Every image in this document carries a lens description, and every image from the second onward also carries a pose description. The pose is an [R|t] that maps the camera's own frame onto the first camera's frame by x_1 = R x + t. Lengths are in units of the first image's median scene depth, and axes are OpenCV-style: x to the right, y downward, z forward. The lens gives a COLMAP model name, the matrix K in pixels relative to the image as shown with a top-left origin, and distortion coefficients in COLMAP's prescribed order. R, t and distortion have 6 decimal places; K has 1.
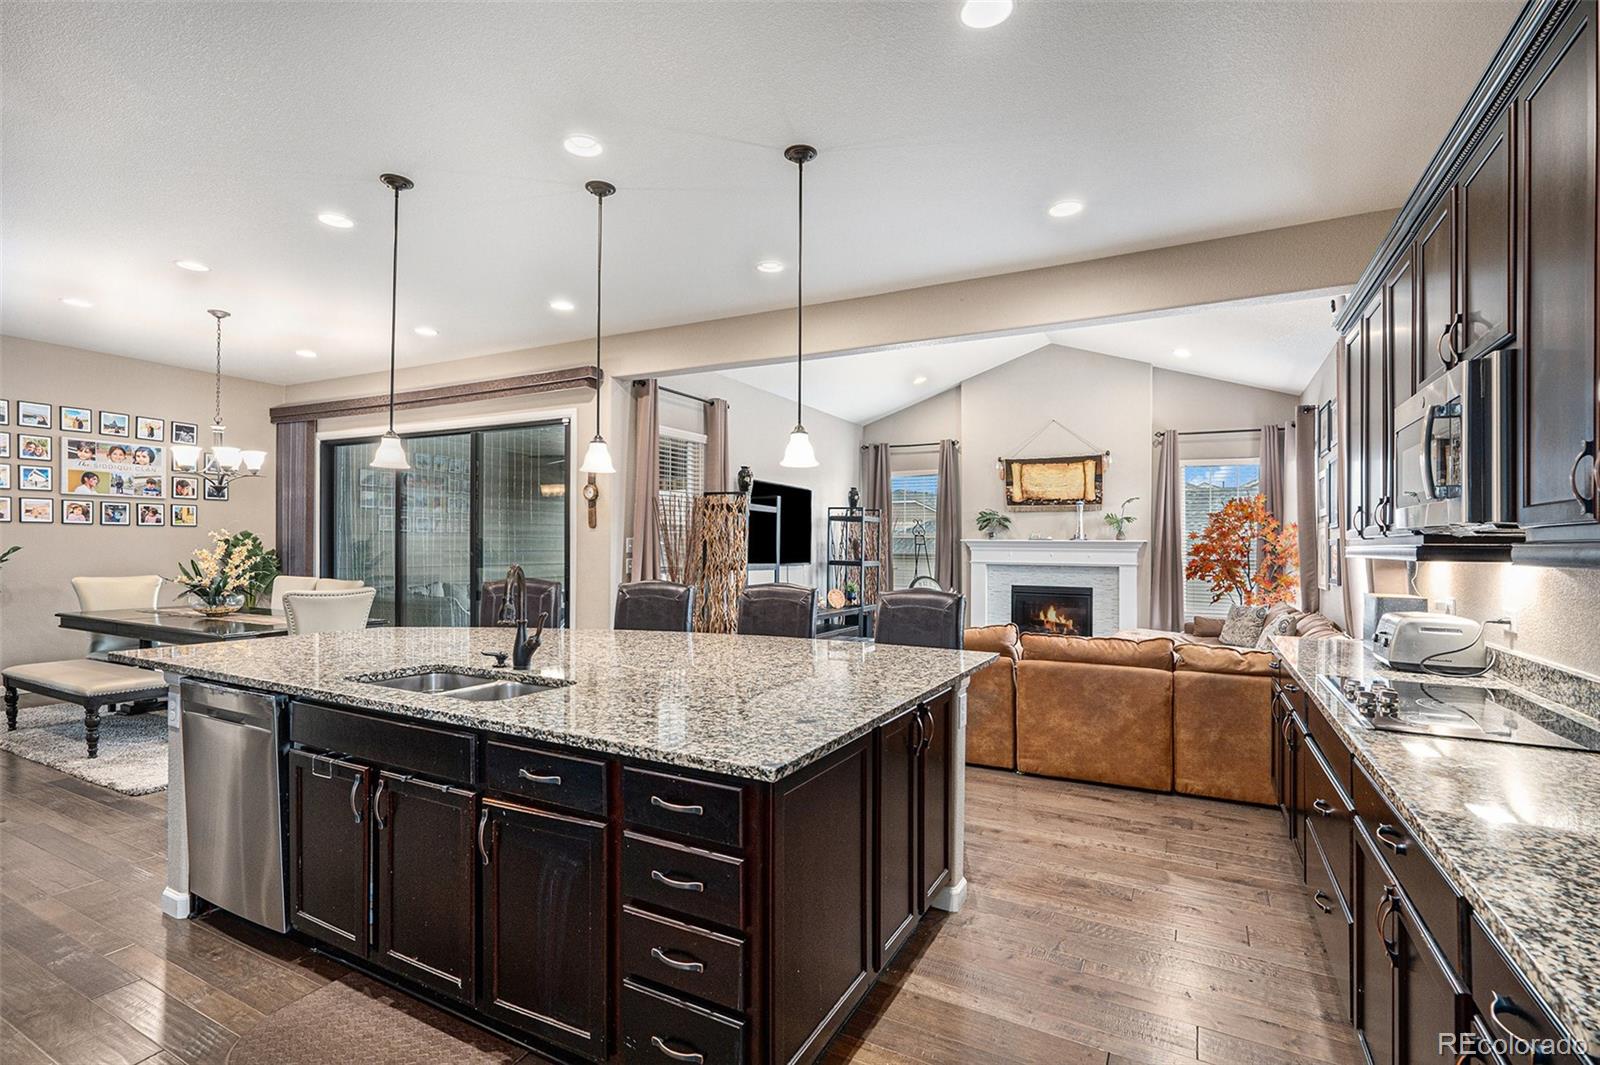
lens RADIAL K [[750.9, 0, 799.1], [0, 750.9, 541.2], [0, 0, 1]] dist [0.002564, -0.000293]
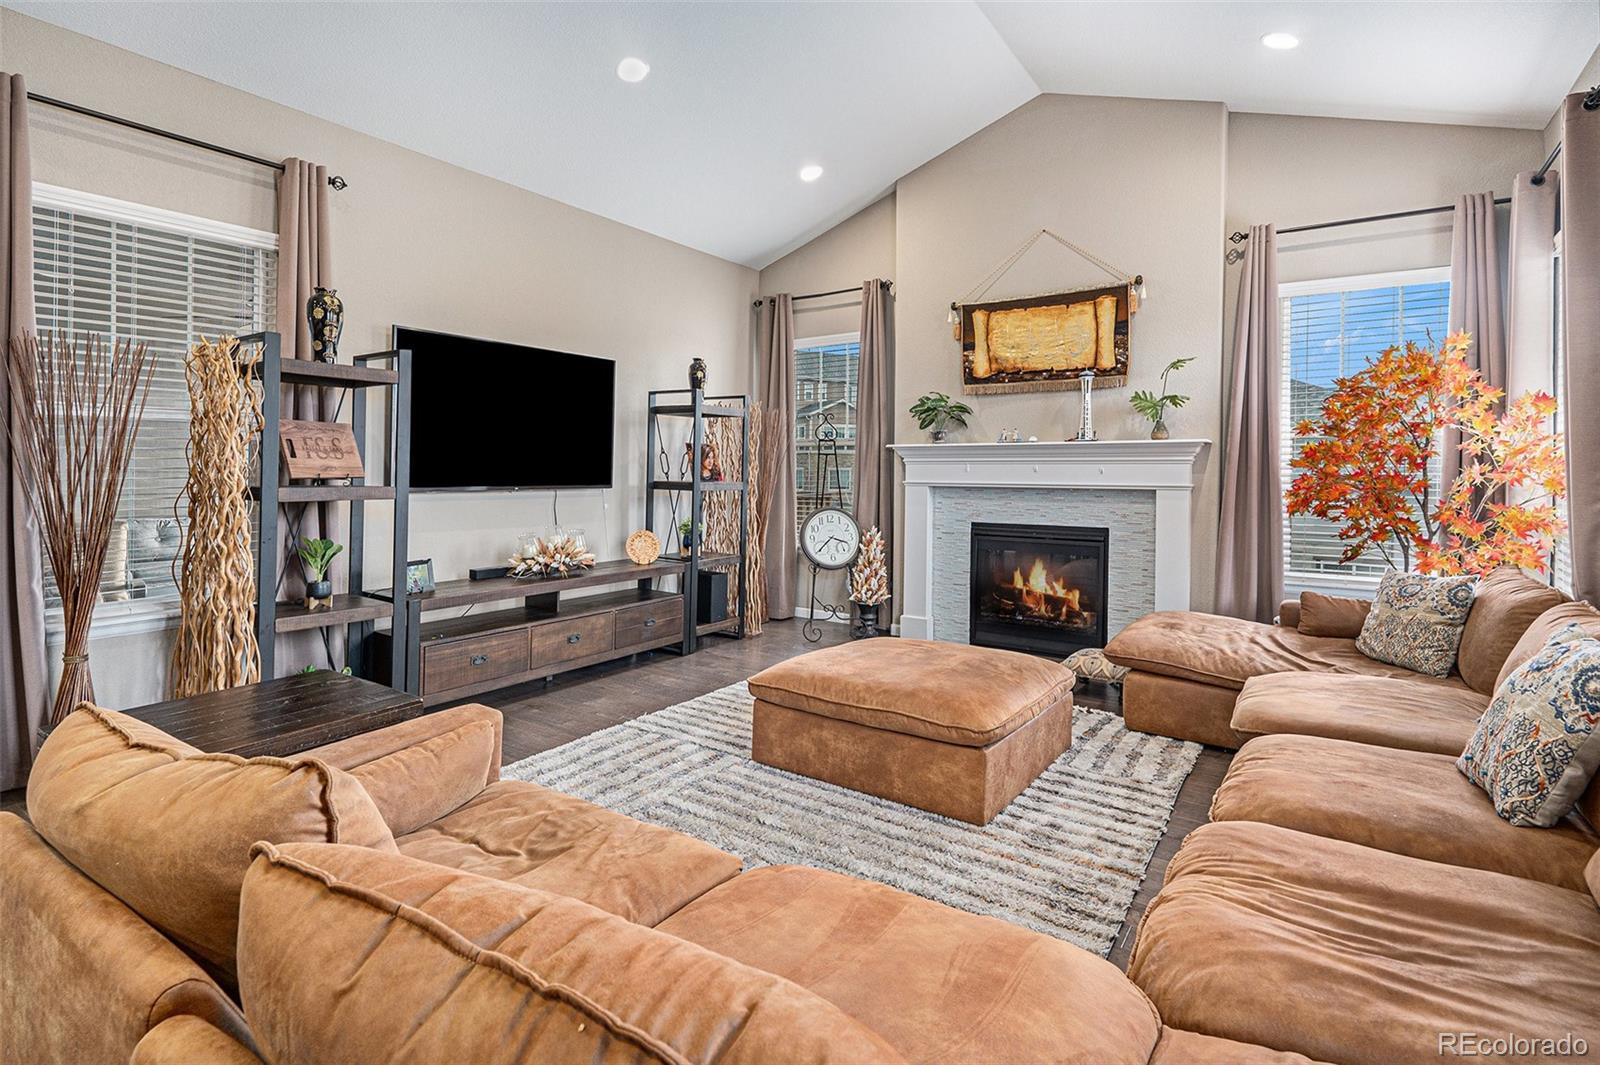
lens RADIAL K [[763.8, 0, 801.6], [0, 763.8, 480.1], [0, 0, 1]] dist [0.002217, 0.000037]
pose [[0.992587, -0.002174, -0.121513, 0.310811], [0.004350, 0.999835, 0.017647, 0.021074], [0.121455, -0.018045, 0.992433, 0.553096]]
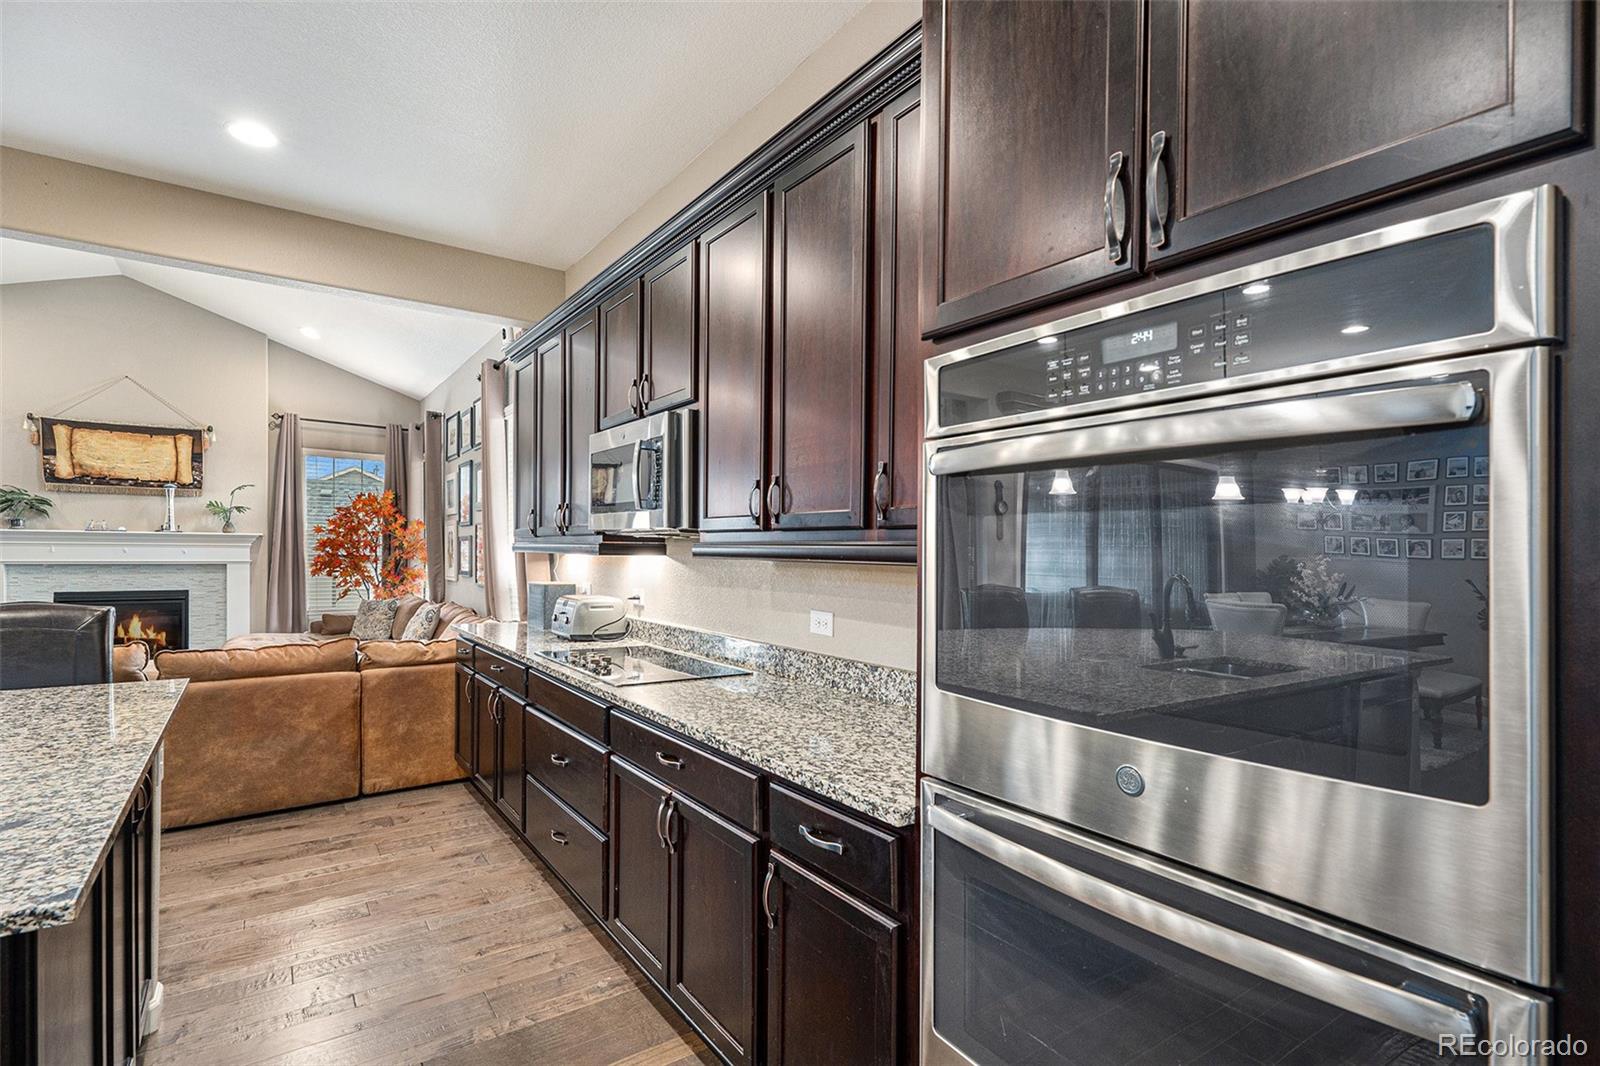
lens RADIAL K [[757.0, 0, 793.7], [0, 757.0, 558.4], [0, 0, 1]] dist [0.006806, 0.000462]
pose [[0.453693, -0.014472, 0.891040, -0.068524], [-0.012947, 0.999656, 0.022829, -0.000675], [-0.891064, -0.021894, 0.453349, 0.039773]]
